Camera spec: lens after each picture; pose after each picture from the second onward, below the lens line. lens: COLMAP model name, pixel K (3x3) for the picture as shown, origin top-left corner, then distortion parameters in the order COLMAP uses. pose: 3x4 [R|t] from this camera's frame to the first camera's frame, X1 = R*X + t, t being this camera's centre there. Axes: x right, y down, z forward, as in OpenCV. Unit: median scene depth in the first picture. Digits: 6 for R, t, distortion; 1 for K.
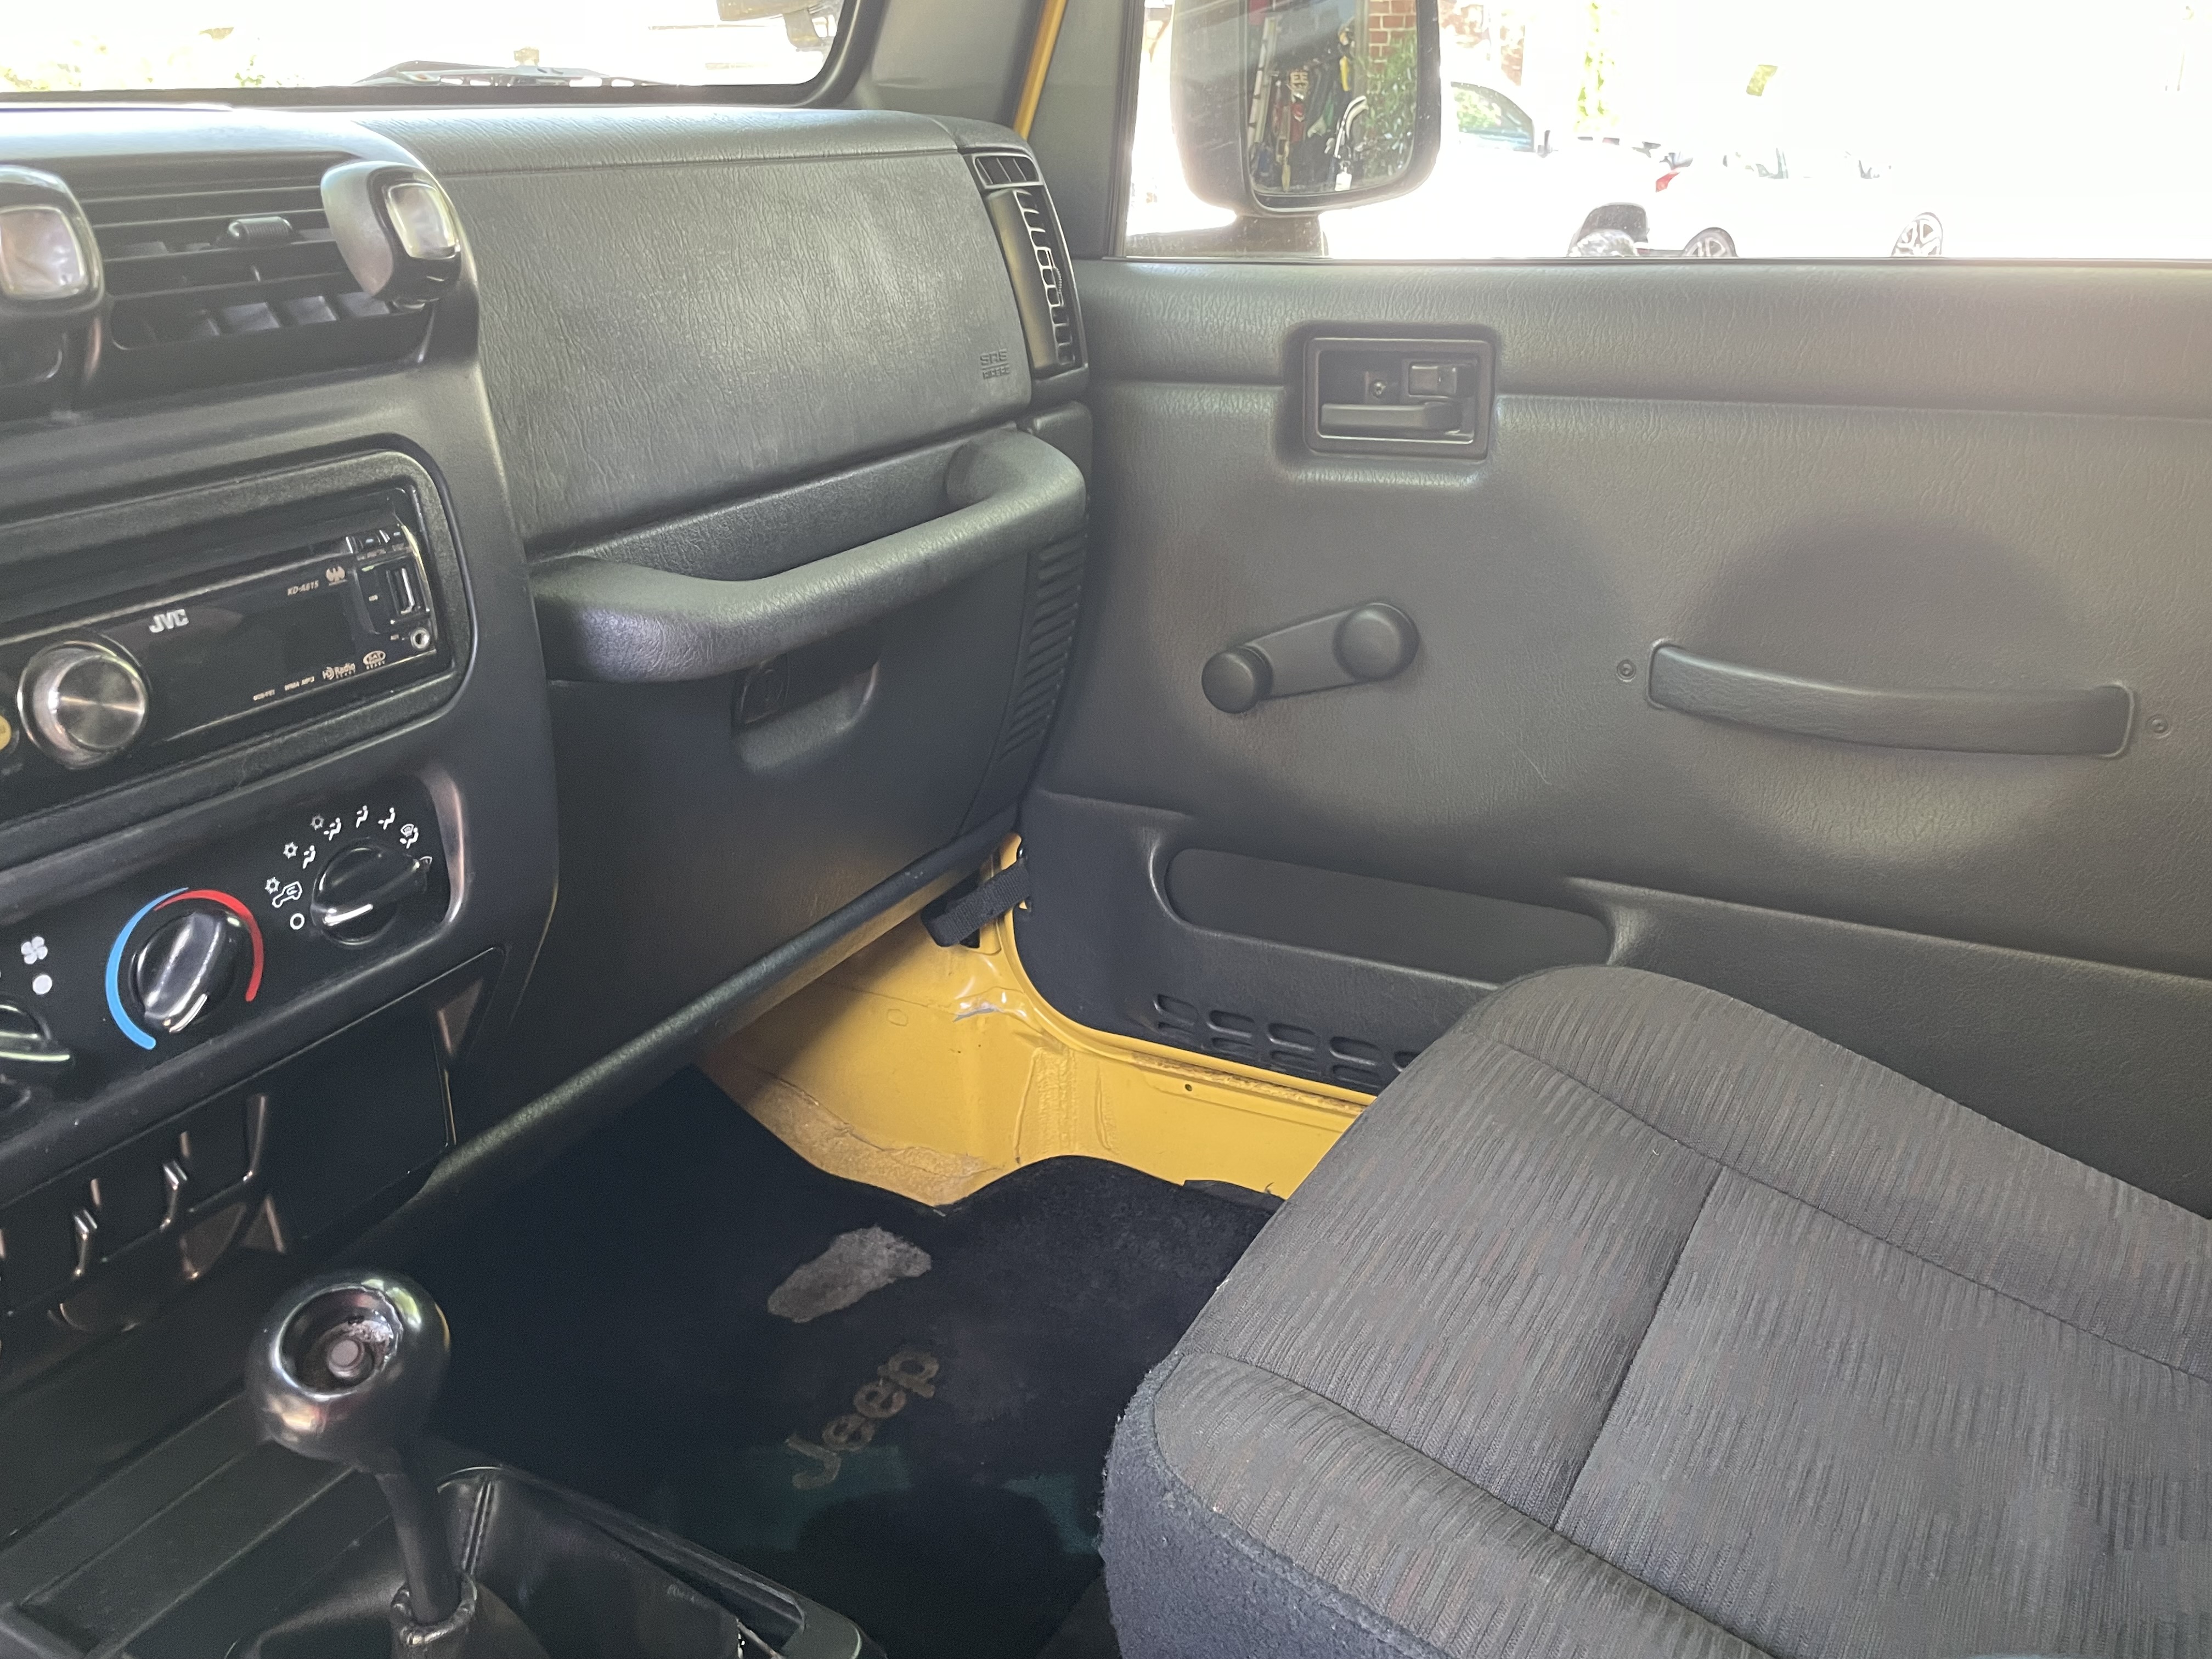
lens RADIAL K [[1745.1, 0, 1094.2], [0, 1745.1, 790.4], [0, 0, 1]] dist [0.091575, -0.120431]
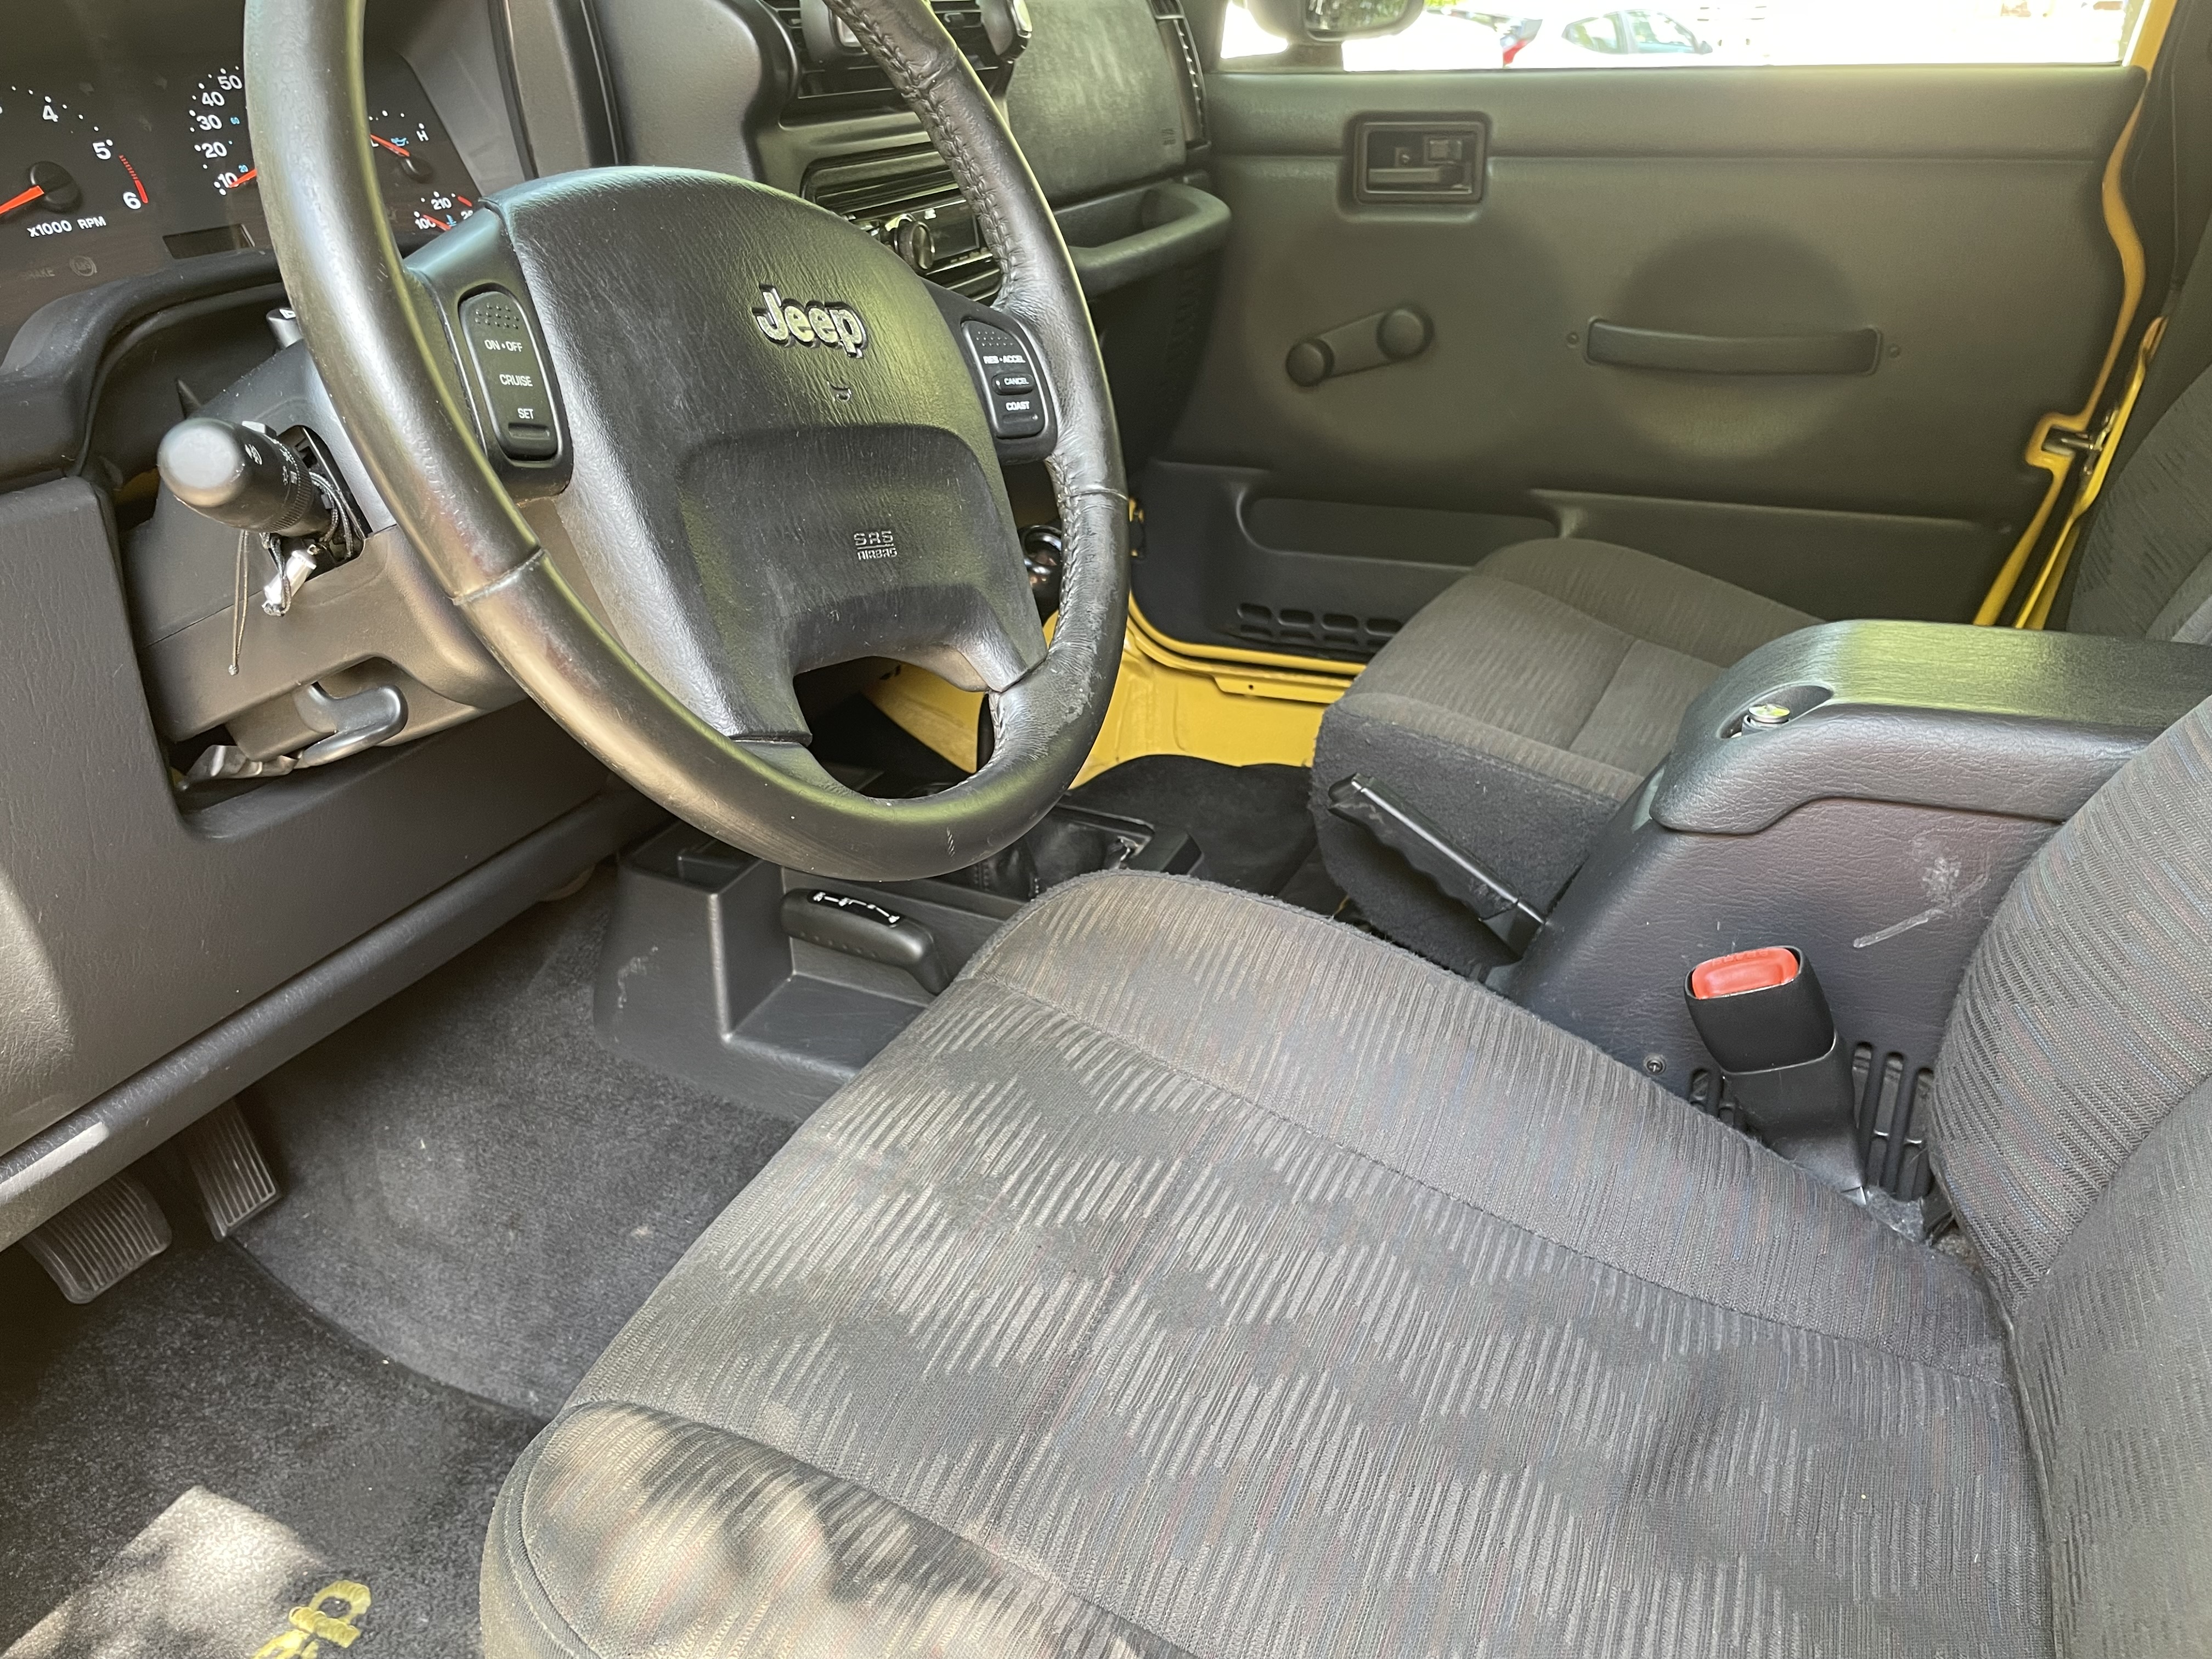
lens RADIAL K [[1734.2, 0, 1066.2], [0, 1734.2, 827.3], [0, 0, 1]] dist [0.009431, -0.062681]
pose [[0.997686, -0.030556, 0.060737, -0.238946], [0.025191, 0.995870, 0.087223, 0.206613], [-0.063152, -0.085491, 0.994335, -0.503993]]
